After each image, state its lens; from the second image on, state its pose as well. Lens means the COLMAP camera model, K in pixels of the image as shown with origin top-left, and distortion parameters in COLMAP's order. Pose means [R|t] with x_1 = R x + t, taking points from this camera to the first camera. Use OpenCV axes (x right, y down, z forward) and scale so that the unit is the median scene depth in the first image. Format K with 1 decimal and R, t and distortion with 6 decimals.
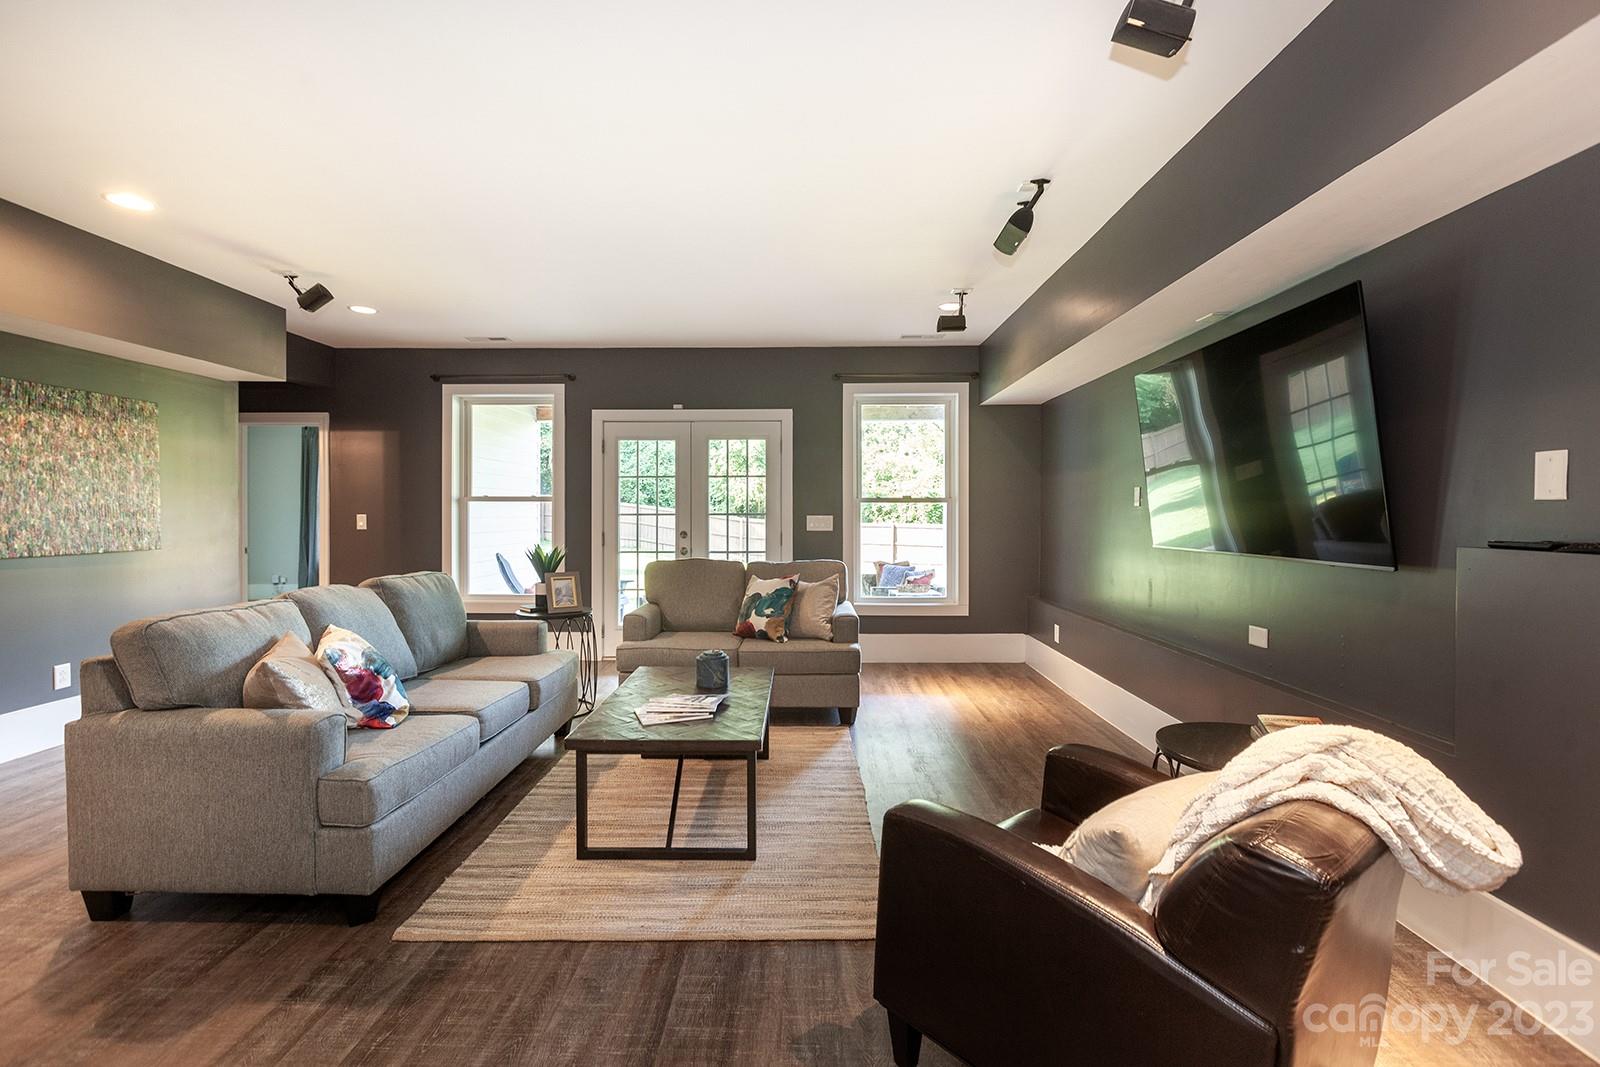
lens RADIAL K [[732.6, 0, 786.1], [0, 732.6, 514.1], [0, 0, 1]] dist [0.000425, -0.000046]
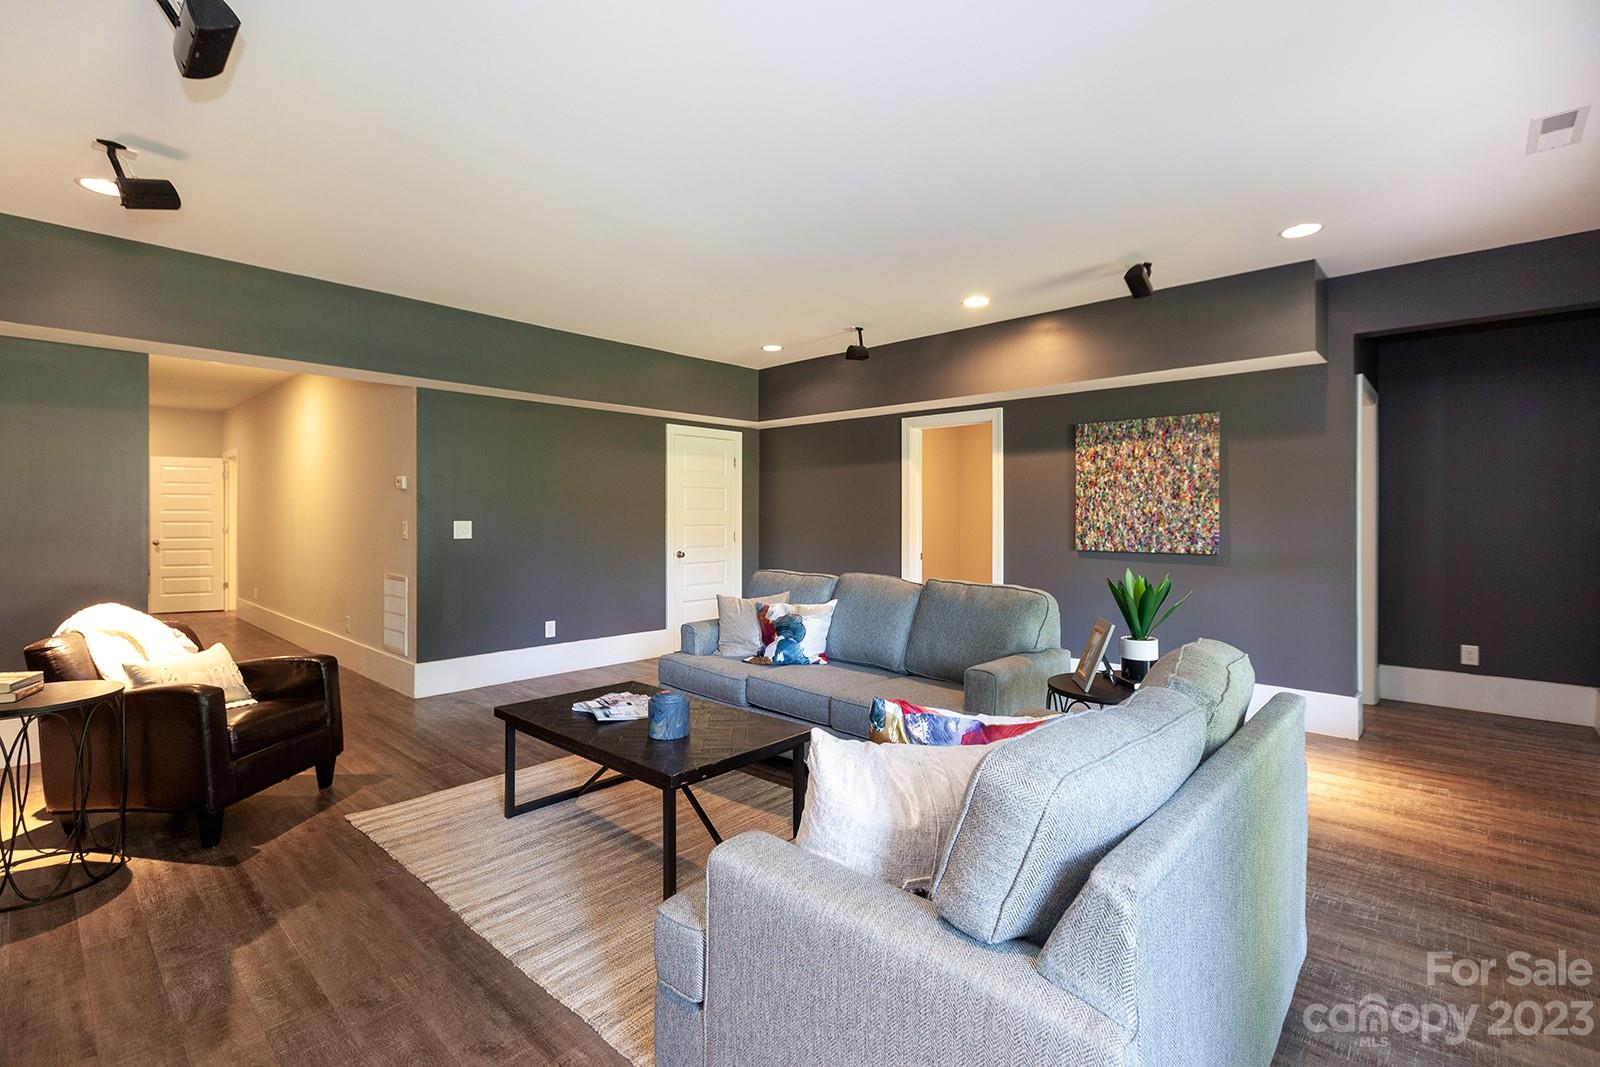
lens RADIAL K [[732.6, 0, 786.1], [0, 732.6, 514.1], [0, 0, 1]] dist [0.000425, -0.000046]
pose [[-0.668824, -0.003986, -0.743410, 0.292313], [-0.003154, 0.999992, -0.002524, -0.003735], [0.743414, 0.000657, -0.668832, 1.173626]]
